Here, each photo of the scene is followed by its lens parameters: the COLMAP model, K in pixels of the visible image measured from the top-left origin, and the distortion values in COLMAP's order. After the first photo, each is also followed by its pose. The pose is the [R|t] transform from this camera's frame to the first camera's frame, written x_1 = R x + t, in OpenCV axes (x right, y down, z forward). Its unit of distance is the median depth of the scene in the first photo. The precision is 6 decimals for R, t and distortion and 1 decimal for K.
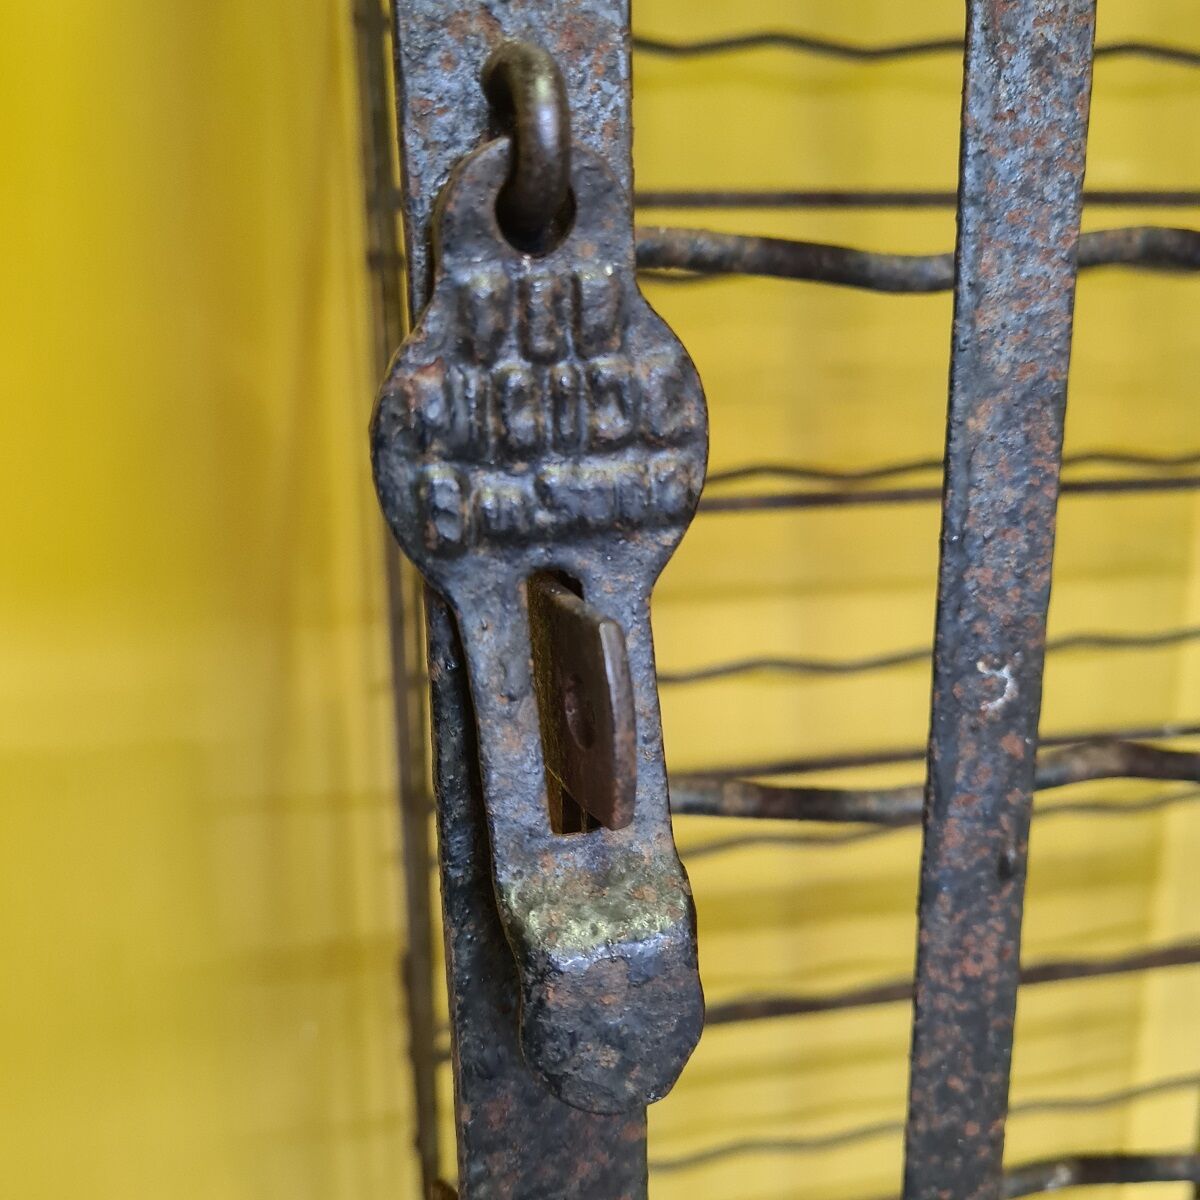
lens RADIAL K [[1197.5, 0, 600.1], [0, 1197.5, 608.0], [0, 0, 1]] dist [0.036176, 0.000000]
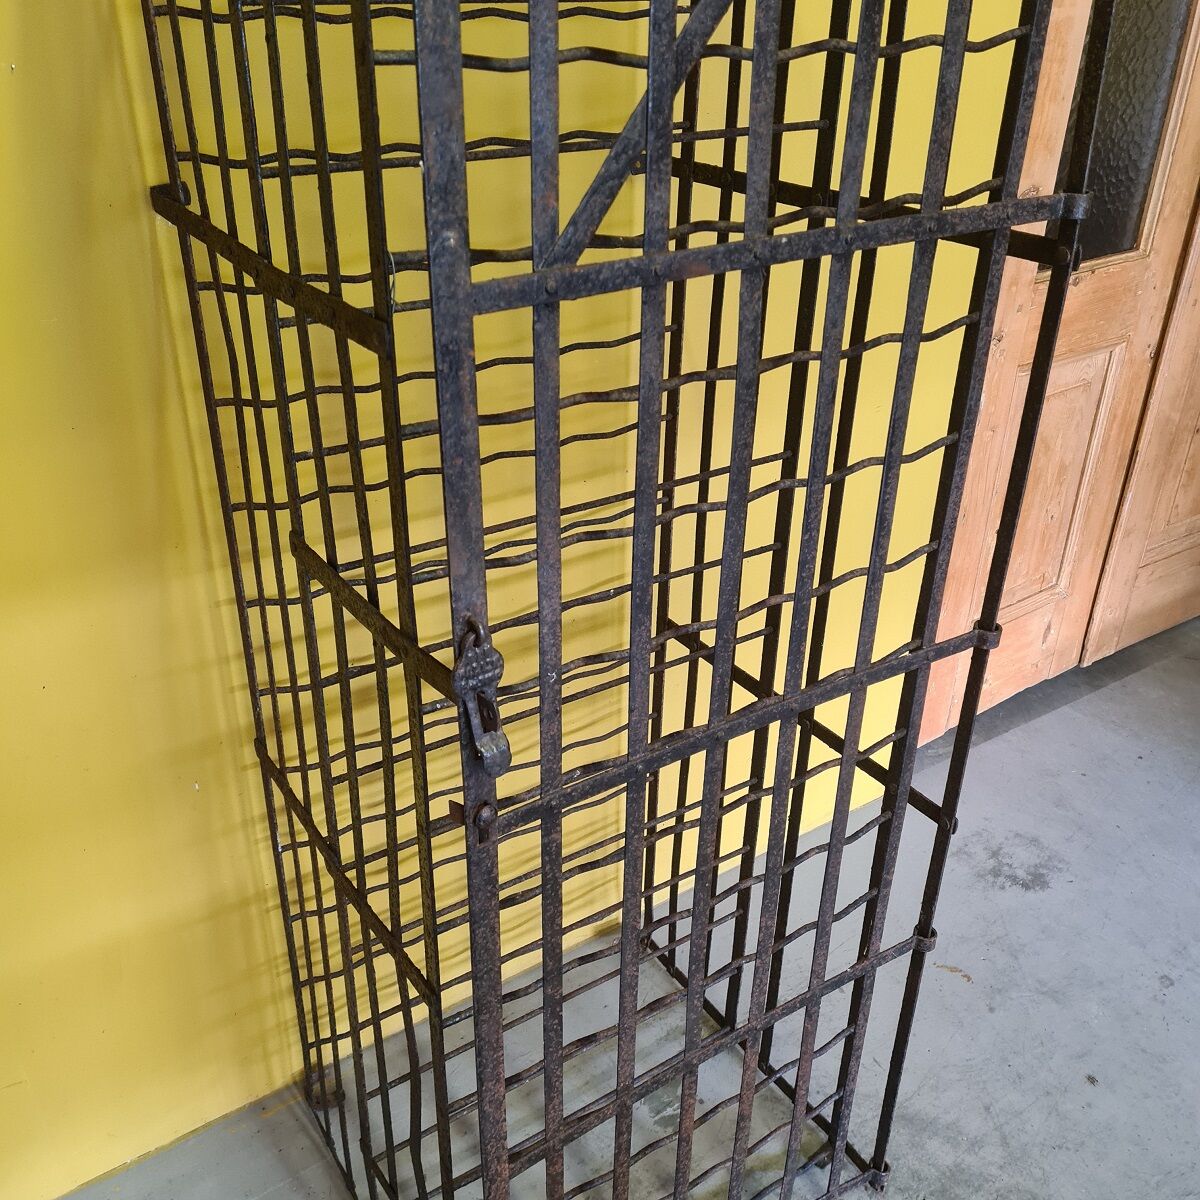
lens RADIAL K [[1197.5, 0, 579.6], [0, 1197.5, 601.7], [0, 0, 1]] dist [0.036176, 0.000000]
pose [[0.928549, -0.162838, 0.333588, -1.414020], [0.073718, 0.961641, 0.264219, -1.888183], [-0.363817, -0.220748, 0.904935, -4.182101]]
